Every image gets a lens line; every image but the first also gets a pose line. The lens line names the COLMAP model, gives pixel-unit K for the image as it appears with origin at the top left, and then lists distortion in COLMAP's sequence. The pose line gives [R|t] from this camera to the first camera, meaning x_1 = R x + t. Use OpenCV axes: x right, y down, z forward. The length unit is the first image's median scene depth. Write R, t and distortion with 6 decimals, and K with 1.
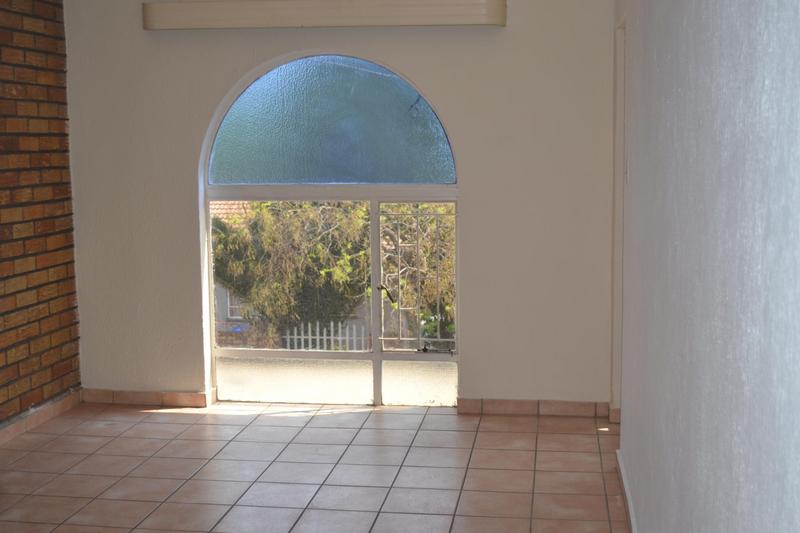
lens RADIAL K [[994.6, 0, 399.5], [0, 994.6, 265.7], [0, 0, 1]] dist [-0.036005, 0.000000]
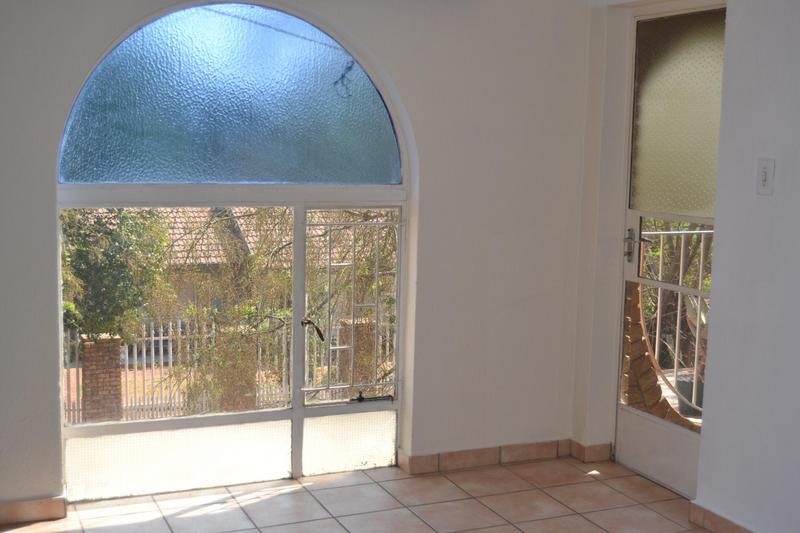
lens RADIAL K [[994.6, 0, 400.1], [0, 994.6, 268.0], [0, 0, 1]] dist [-0.036005, 0.000000]
pose [[0.849982, -0.033676, 0.525735, -0.355151], [0.027925, 0.999432, 0.018870, -0.031298], [-0.526072, -0.001358, 0.850439, 0.328227]]
